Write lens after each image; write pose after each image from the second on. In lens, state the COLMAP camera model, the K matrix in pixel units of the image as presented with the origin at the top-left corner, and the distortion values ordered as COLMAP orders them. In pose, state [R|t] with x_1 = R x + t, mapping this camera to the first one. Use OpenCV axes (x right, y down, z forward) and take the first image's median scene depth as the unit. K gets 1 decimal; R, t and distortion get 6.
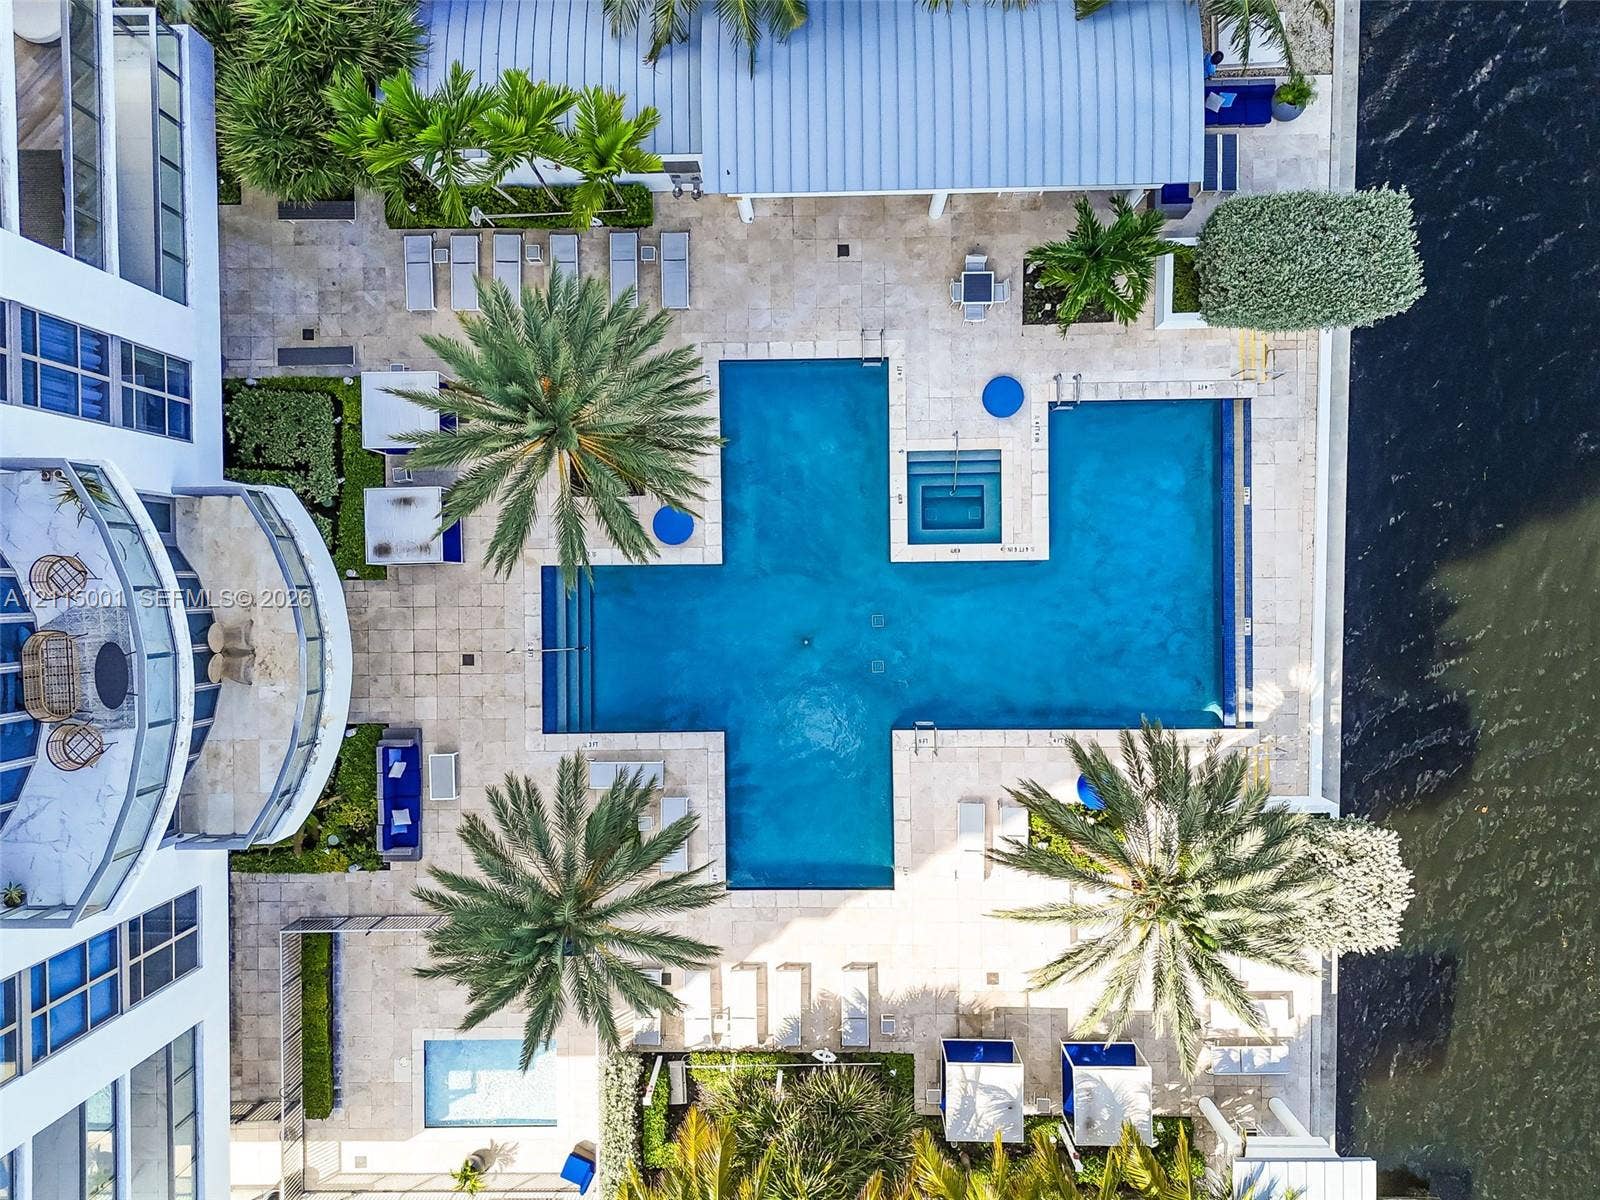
lens RADIAL K [[1192.3, 0, 800.0], [0, 1192.3, 600.0], [0, 0, 1]] dist [-0.000111, 0.000995]
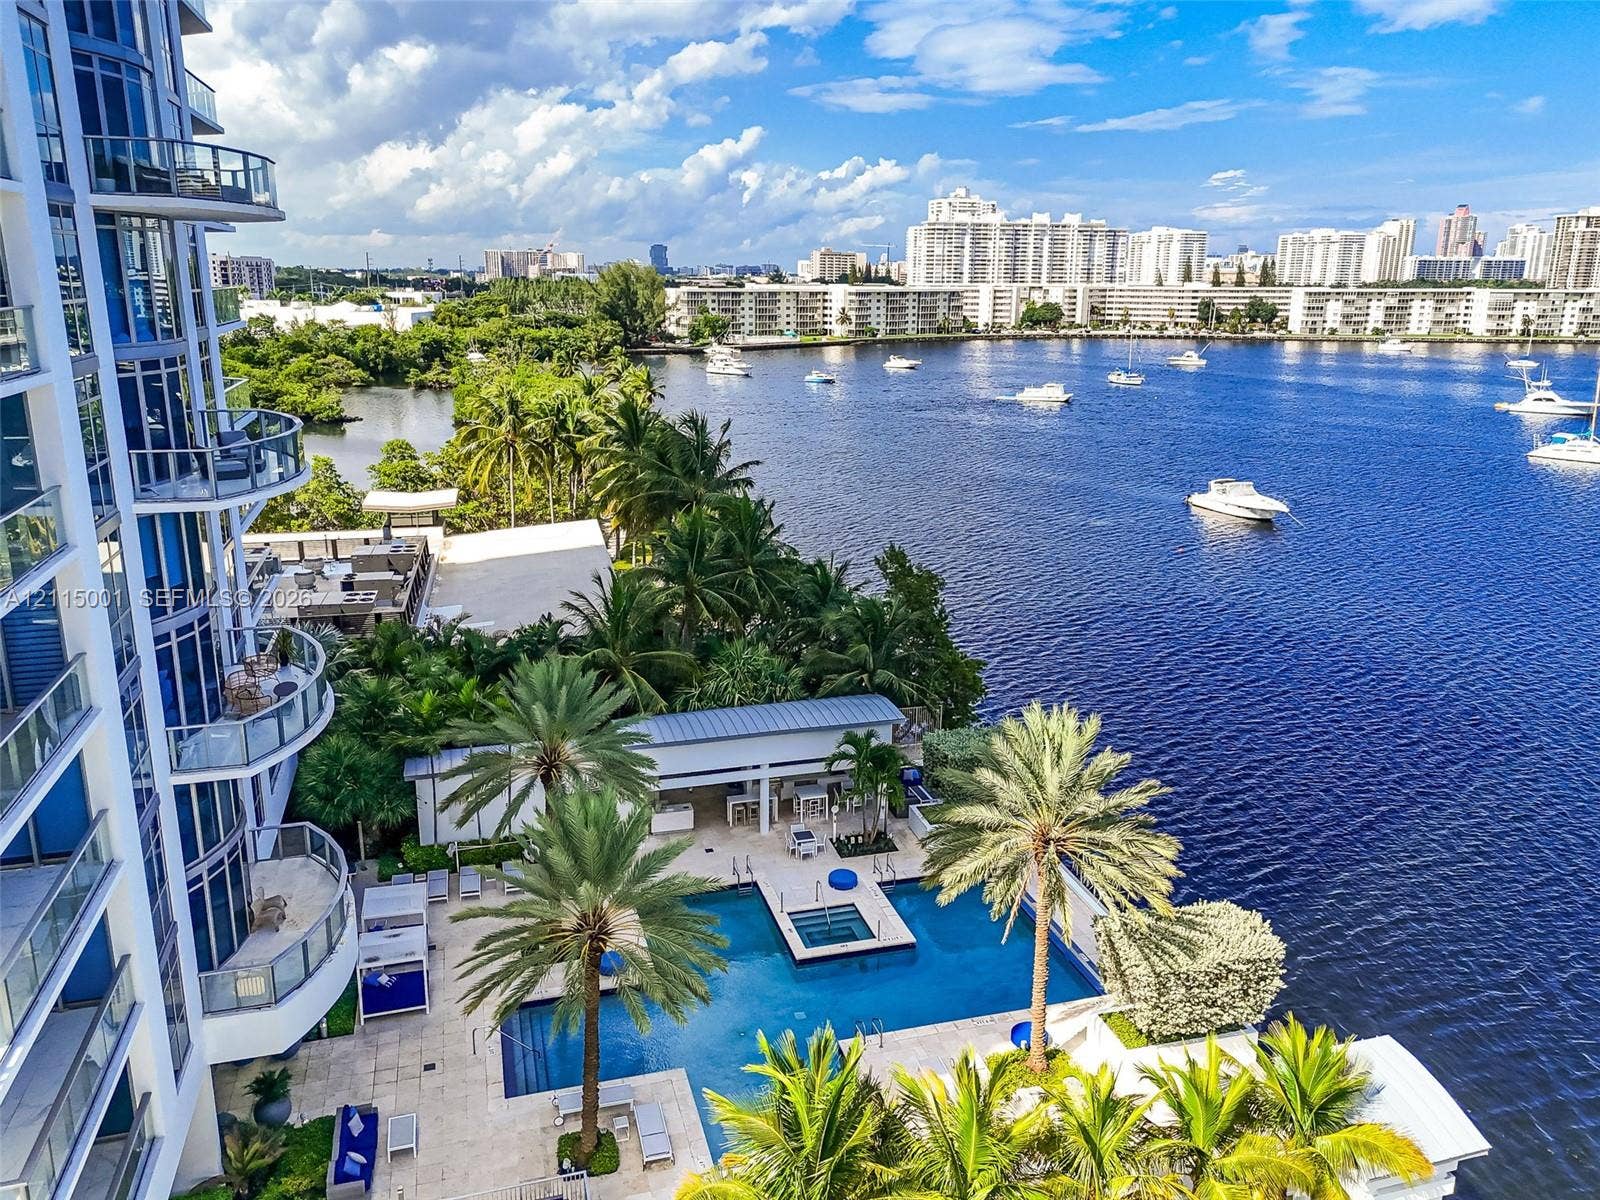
lens RADIAL K [[1192.3, 0, 800.0], [0, 1192.3, 600.0], [0, 0, 1]] dist [-0.000111, 0.000995]
pose [[0.963178, -0.029526, 0.267238, -0.236505], [0.265470, 0.261861, -0.927876, 1.006932], [-0.042583, 0.964654, 0.260057, 0.329649]]
